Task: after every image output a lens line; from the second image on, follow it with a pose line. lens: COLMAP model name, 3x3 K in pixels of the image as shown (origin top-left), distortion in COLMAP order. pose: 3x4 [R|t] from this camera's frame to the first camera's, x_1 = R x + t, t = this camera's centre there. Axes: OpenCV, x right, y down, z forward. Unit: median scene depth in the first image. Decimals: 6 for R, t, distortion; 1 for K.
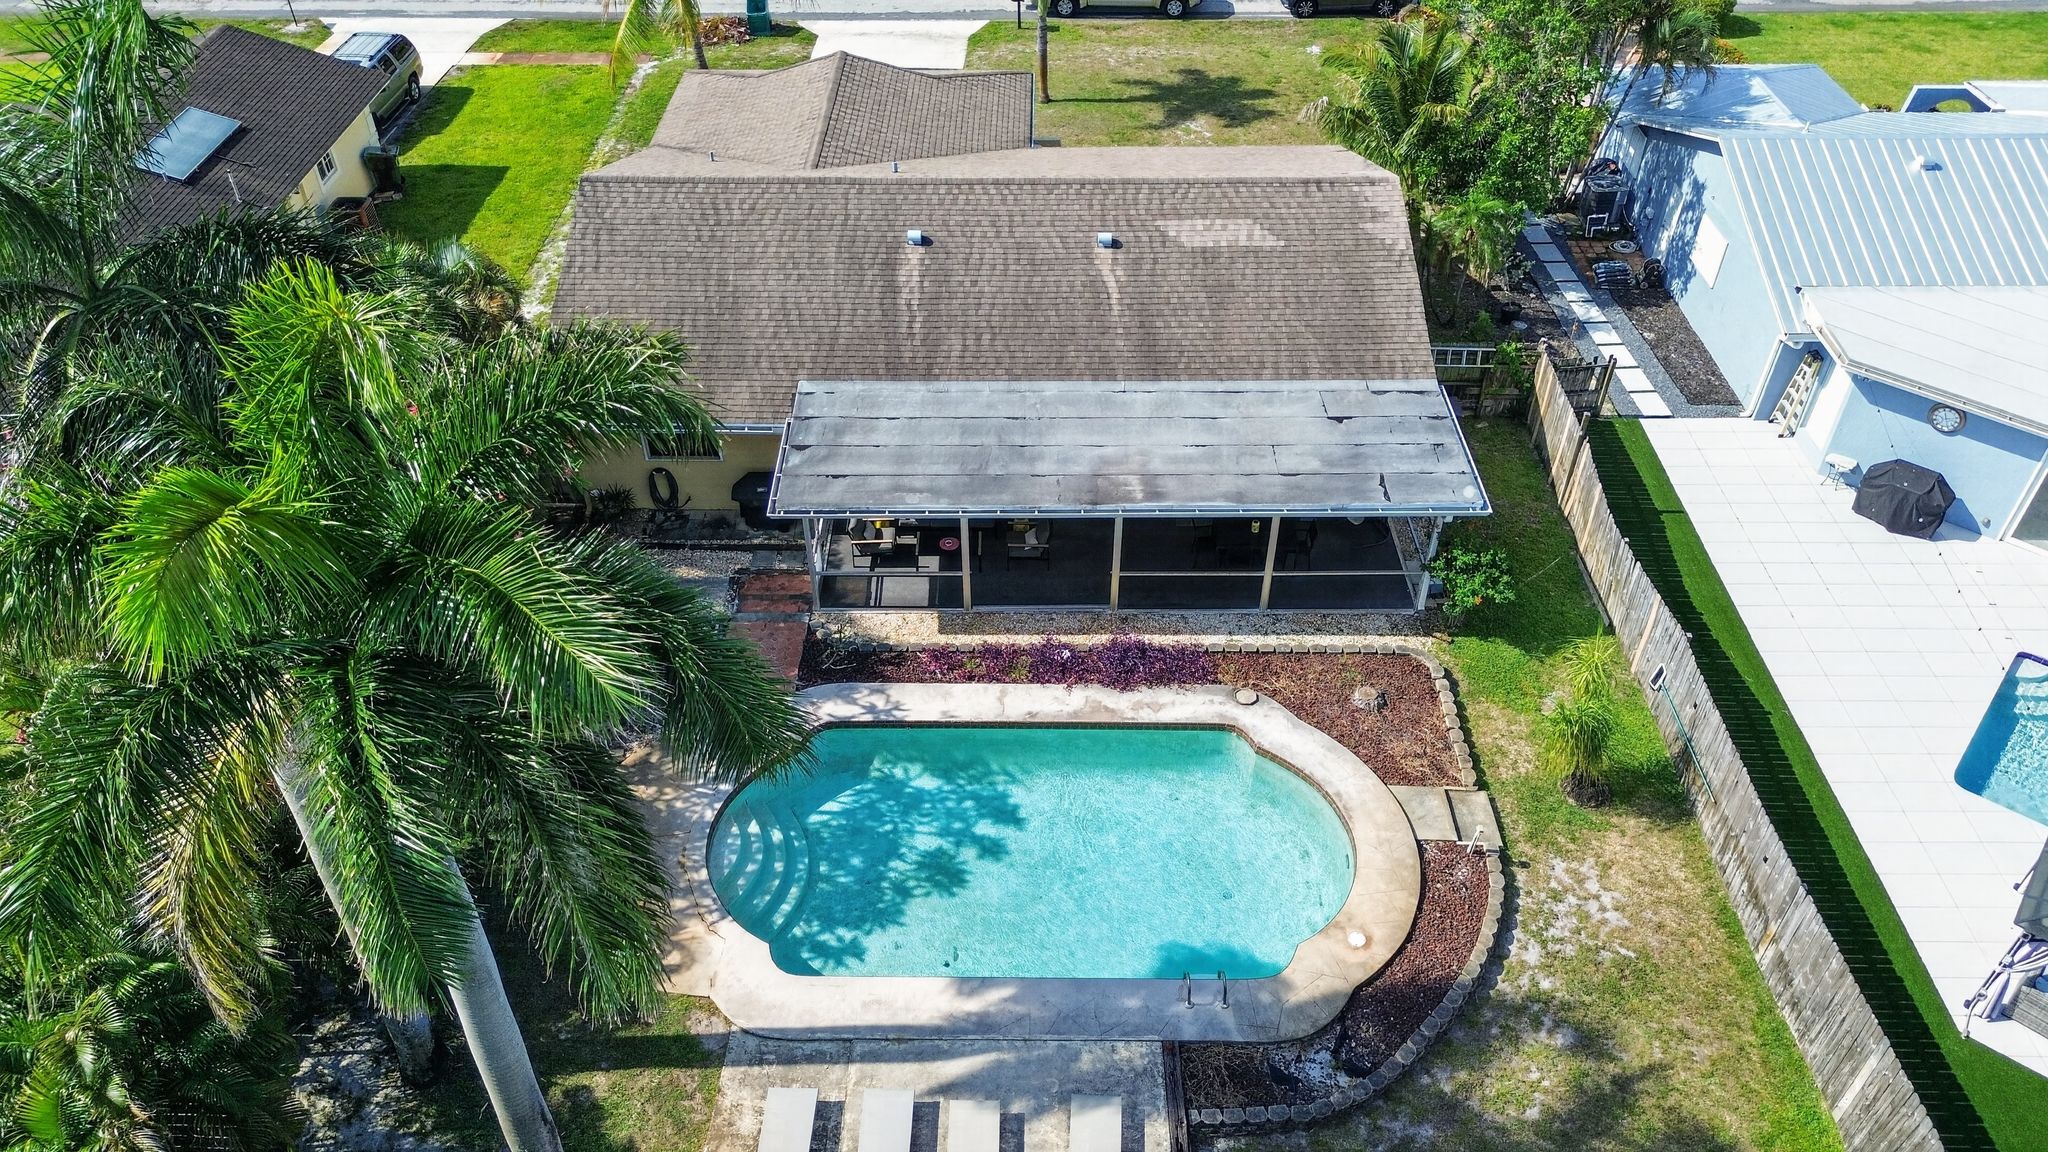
lens RADIAL K [[1450.7, 0, 1020.5], [0, 1450.7, 587.7], [0, 0, 1]] dist [0.071630, -0.073188]
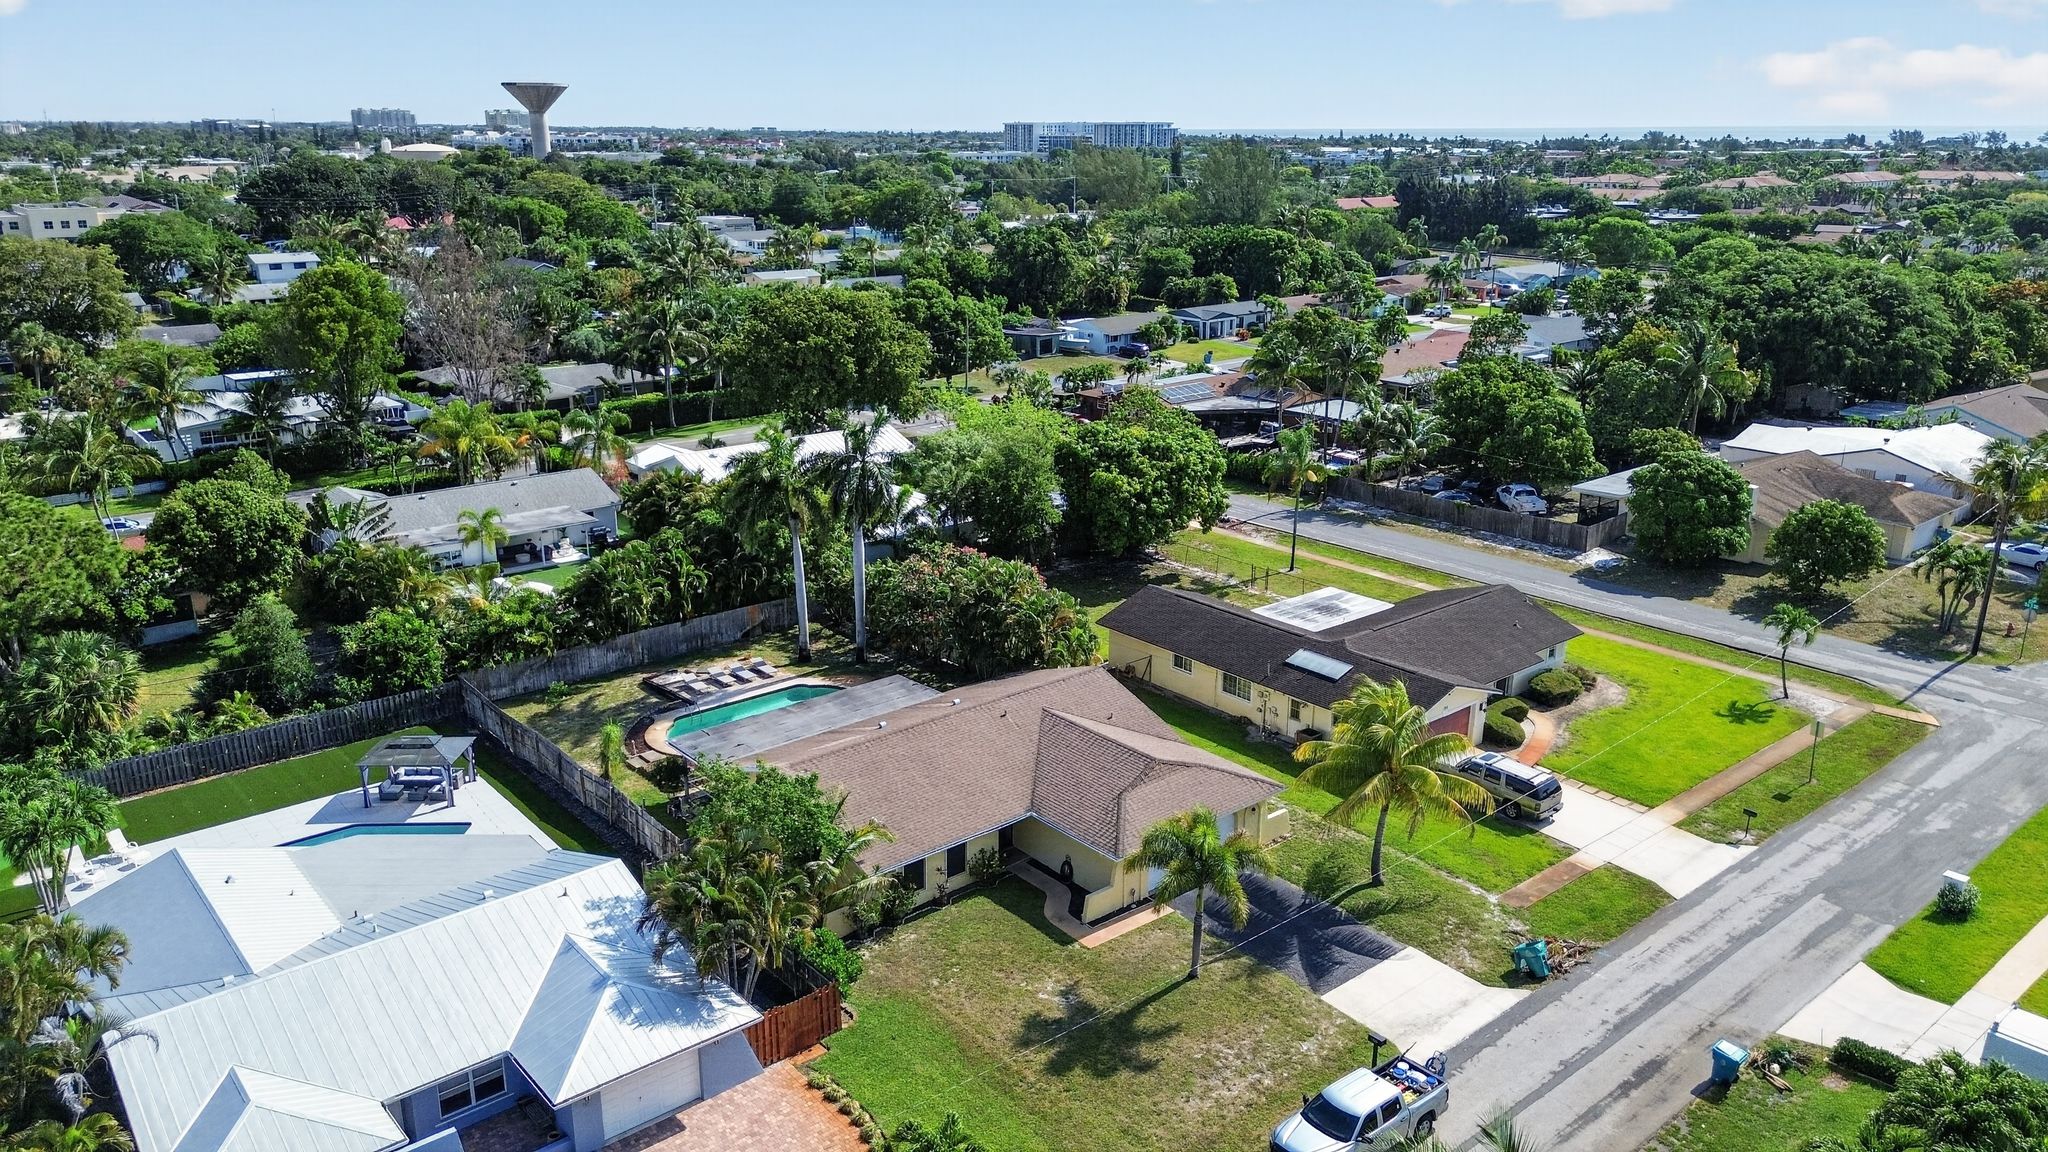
lens RADIAL K [[1440.6, 0, 1014.4], [0, 1440.6, 580.7], [0, 0, 1]] dist [0.080281, -0.076751]
pose [[-0.765321, 0.195434, -0.613261, 1.215534], [-0.416007, 0.576844, 0.702986, -2.020727], [0.491144, 0.793131, -0.360169, 1.796629]]
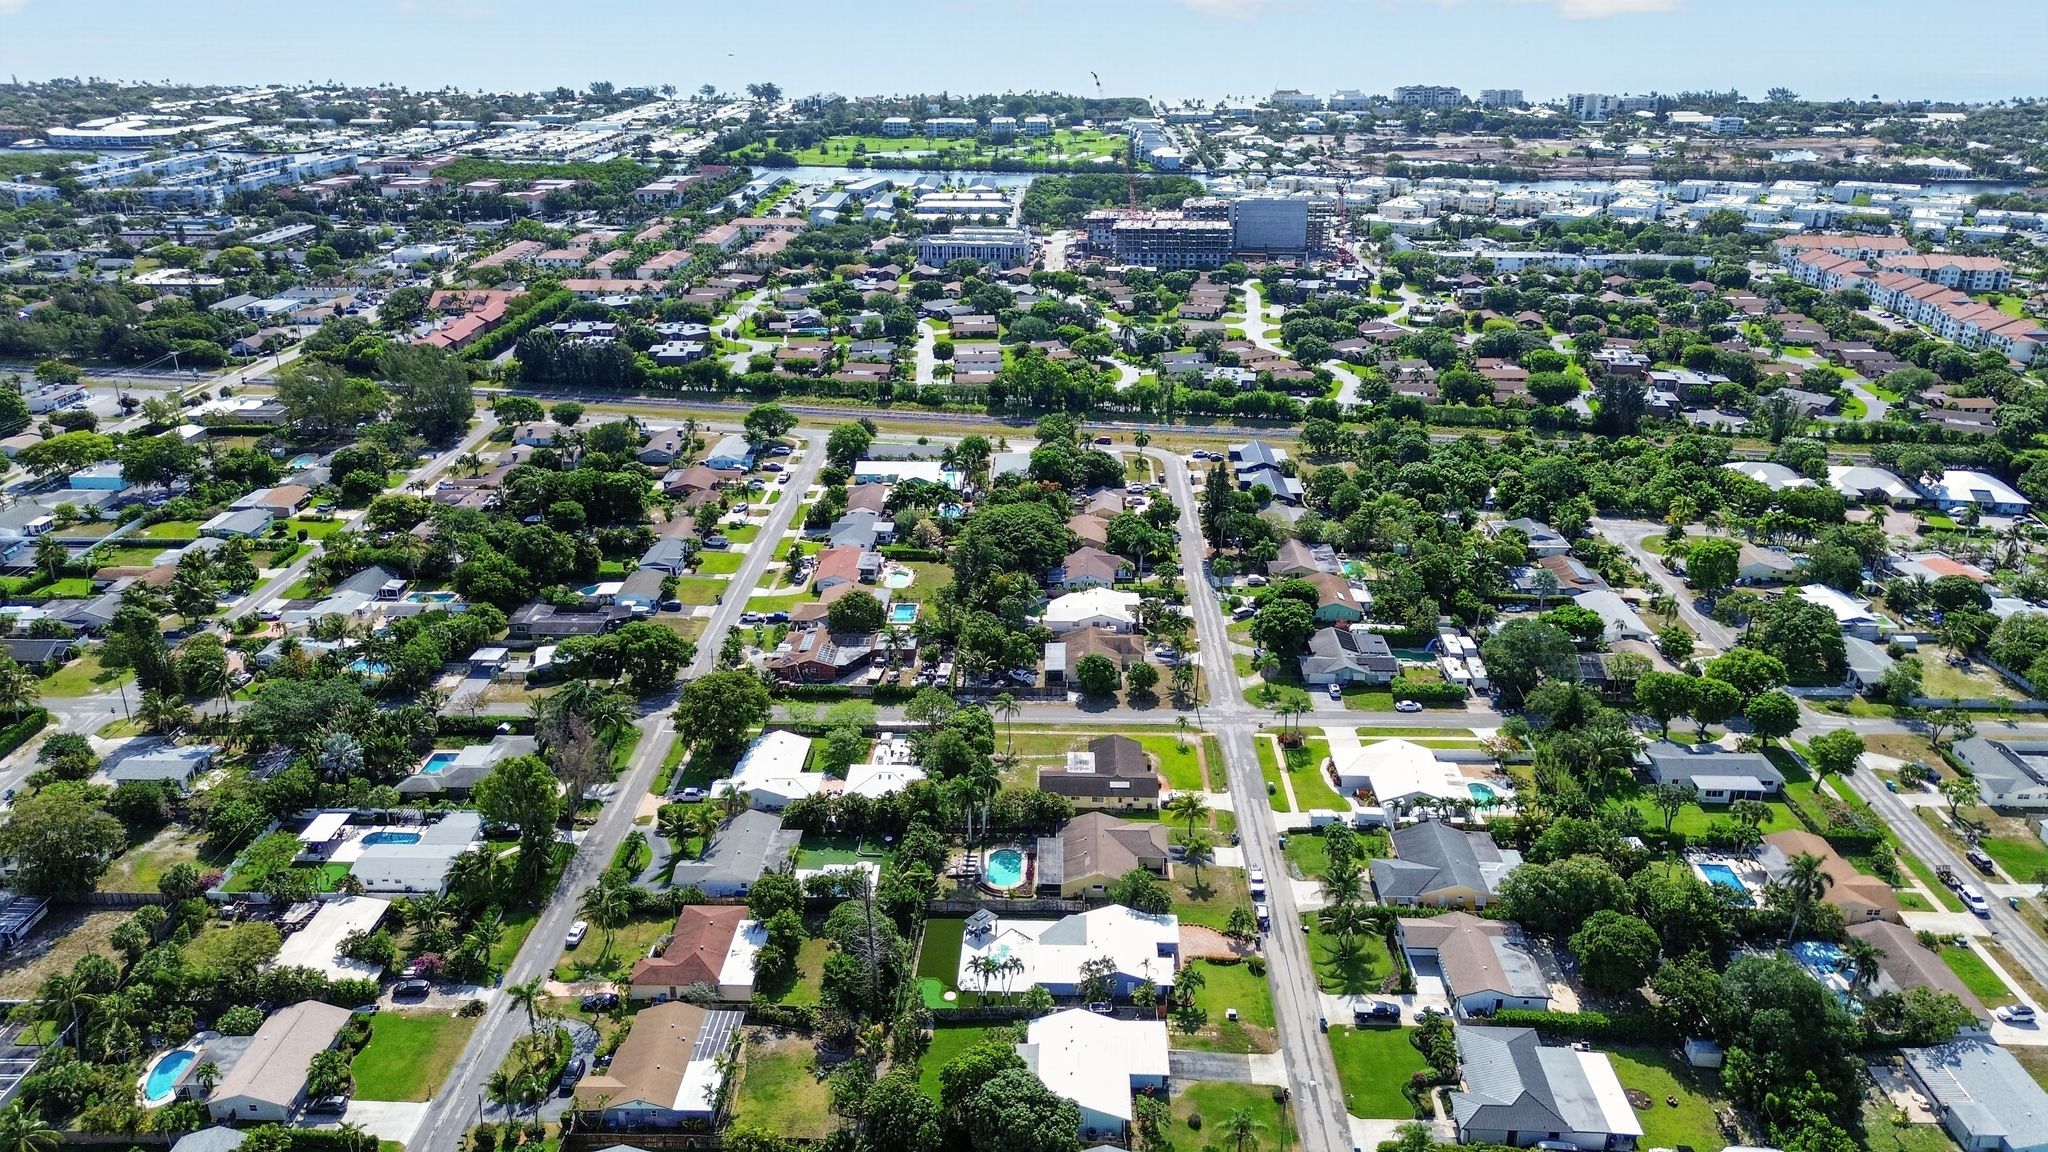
lens RADIAL K [[1450.7, 0, 1020.5], [0, 1450.7, 587.7], [0, 0, 1]] dist [0.071630, -0.073188]
pose [[-0.017405, 0.386068, -0.922306, 6.887585], [-0.653110, 0.694066, 0.302854, -3.454863], [0.757063, 0.607638, 0.240064, -2.003332]]
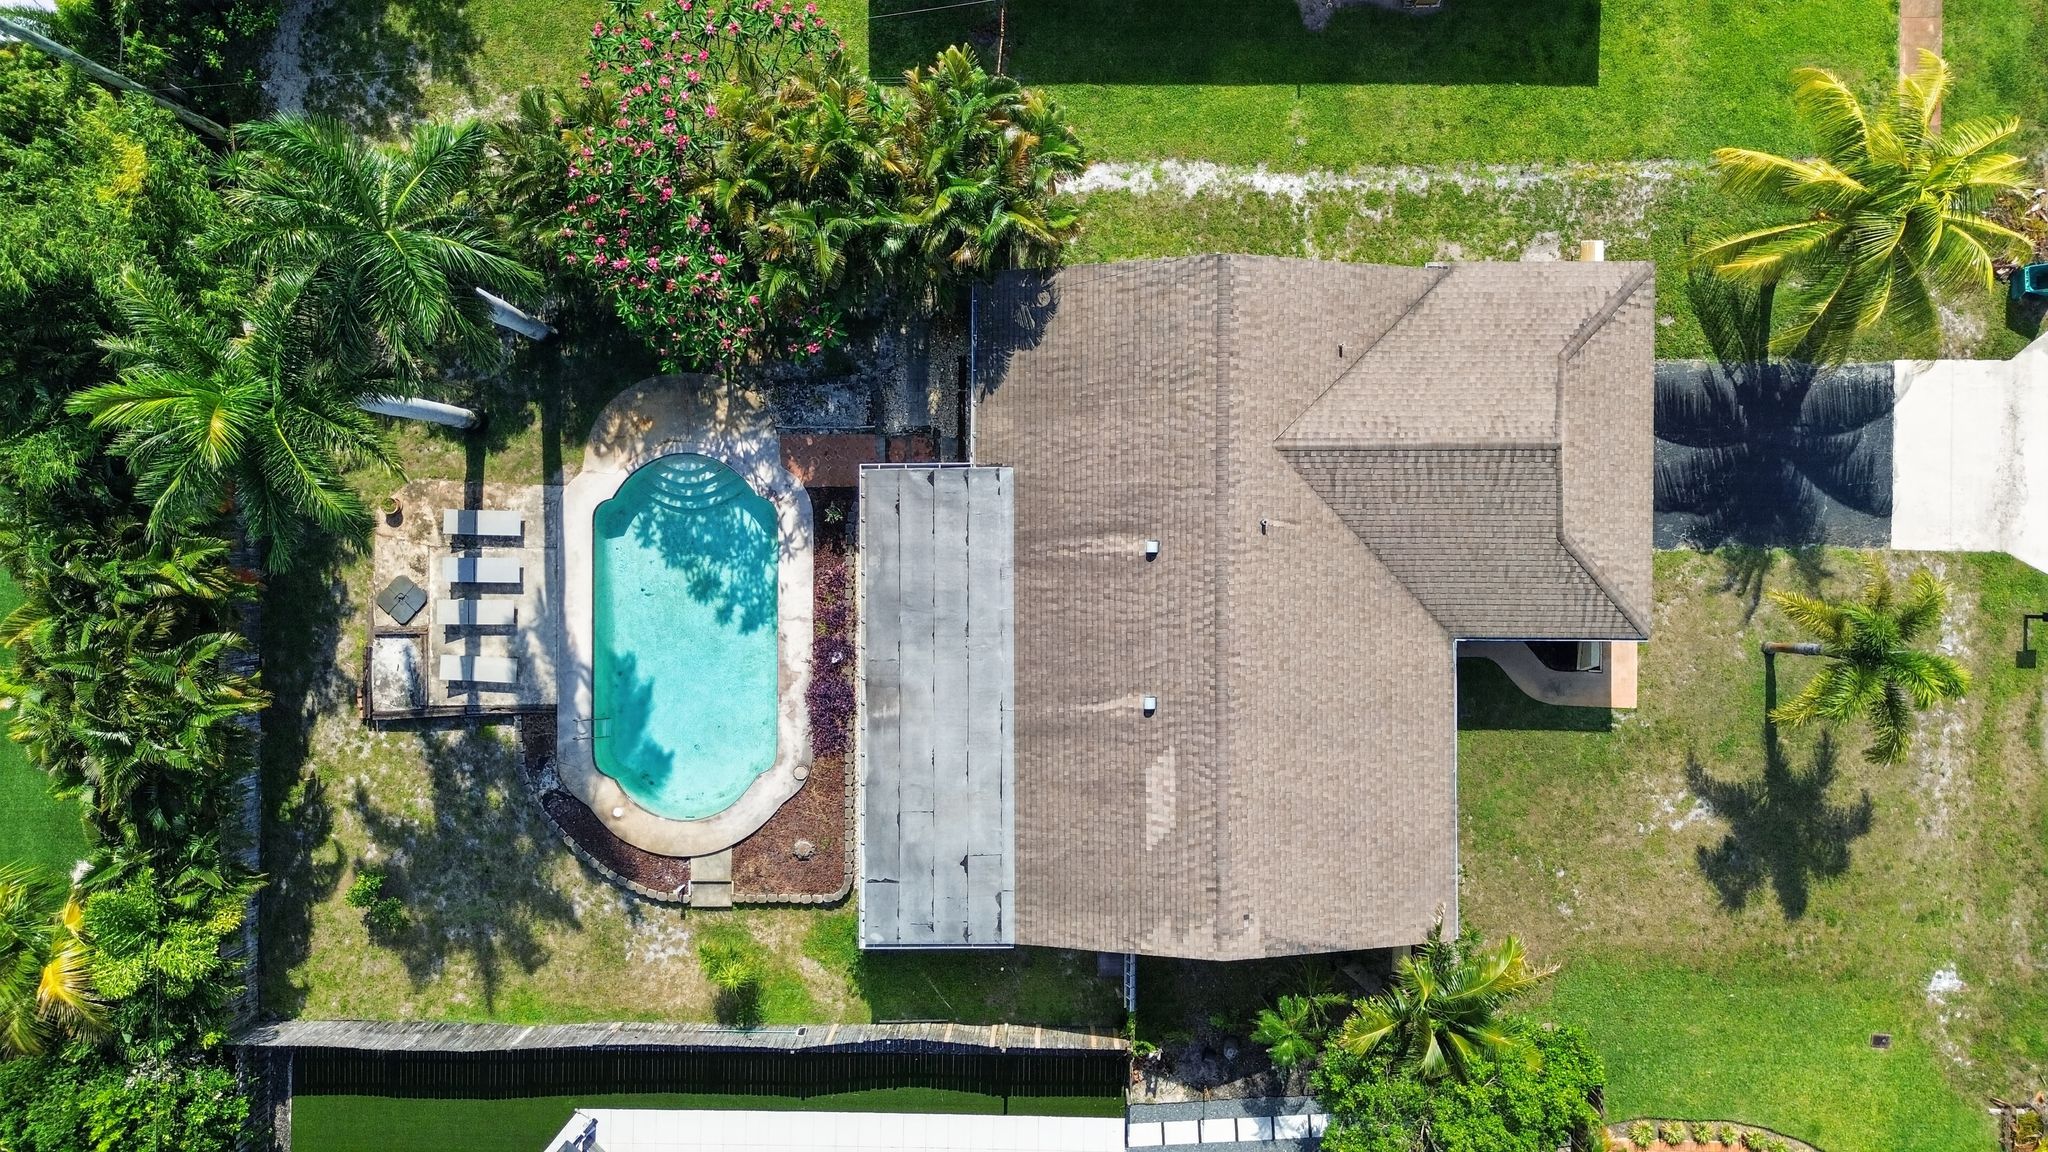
lens RADIAL K [[1406.6, 0, 1029.0], [0, 1406.6, 597.9], [0, 0, 1]] dist [0.108386, -0.134488]
pose [[0.008790, 0.999834, 0.015934, -0.053650], [-0.645441, -0.006498, 0.763783, -1.152820], [0.763760, -0.016998, 0.645277, 0.178277]]
